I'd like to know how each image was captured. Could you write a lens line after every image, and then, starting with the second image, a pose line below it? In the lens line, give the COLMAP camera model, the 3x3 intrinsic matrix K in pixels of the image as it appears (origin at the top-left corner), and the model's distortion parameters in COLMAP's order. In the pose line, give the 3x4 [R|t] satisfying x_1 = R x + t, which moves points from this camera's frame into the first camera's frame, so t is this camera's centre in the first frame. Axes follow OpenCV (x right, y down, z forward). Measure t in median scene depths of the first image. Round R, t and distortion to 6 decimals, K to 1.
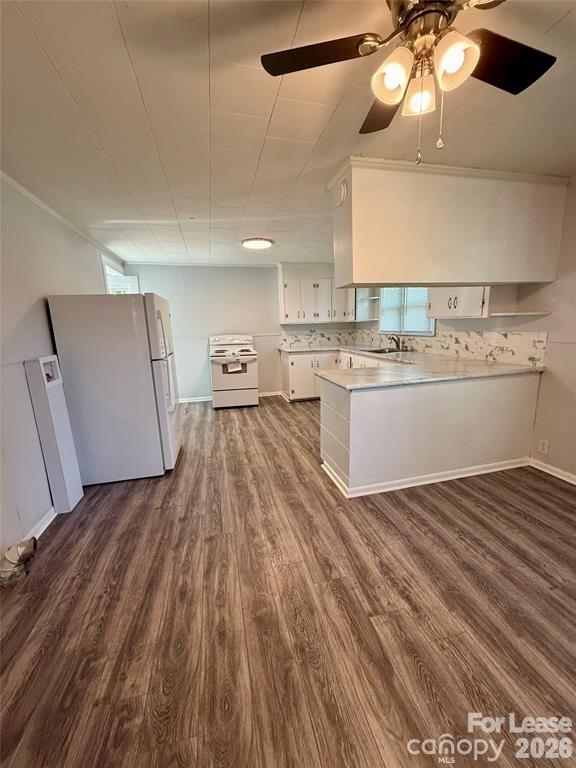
lens RADIAL K [[304.7, 0, 288.2], [0, 304.7, 386.0], [0, 0, 1]] dist [-0.000775, -0.000030]
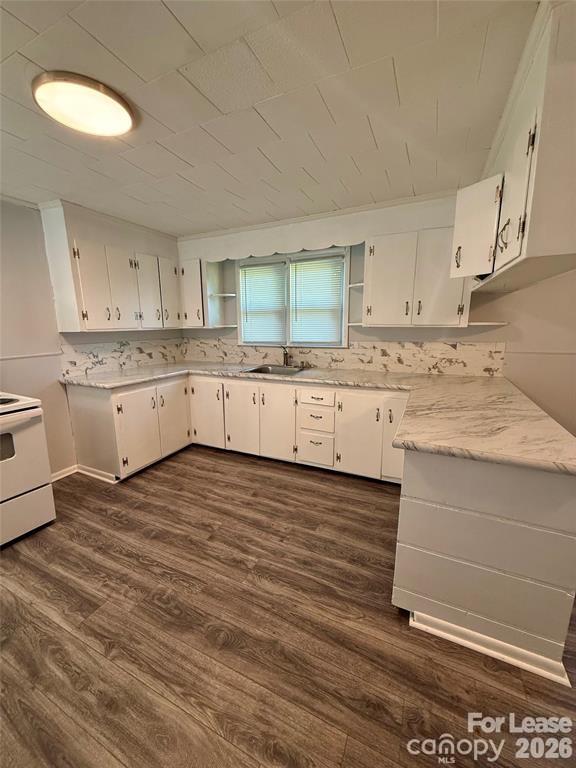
lens RADIAL K [[304.7, 0, 288.9], [0, 304.7, 385.5], [0, 0, 1]] dist [-0.000775, -0.000030]
pose [[0.634824, -0.133104, 0.761106, -0.235790], [0.148081, 0.987749, 0.049228, -0.119651], [-0.758334, 0.081454, 0.646757, 0.562846]]
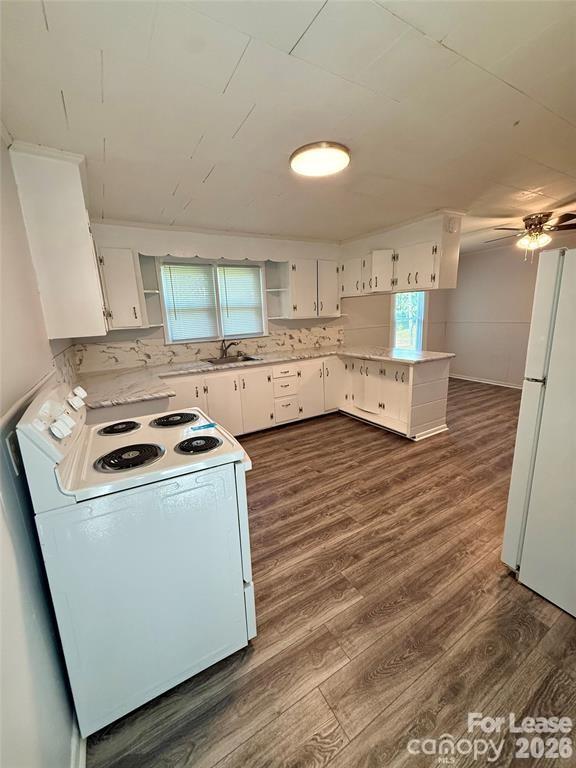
lens RADIAL K [[304.7, 0, 286.7], [0, 304.7, 387.0], [0, 0, 1]] dist [-0.000775, -0.000030]
pose [[-0.280000, -0.184603, 0.942084, -0.560705], [0.244235, 0.935349, 0.255873, -0.239863], [-0.928412, 0.301735, -0.216811, 1.153030]]
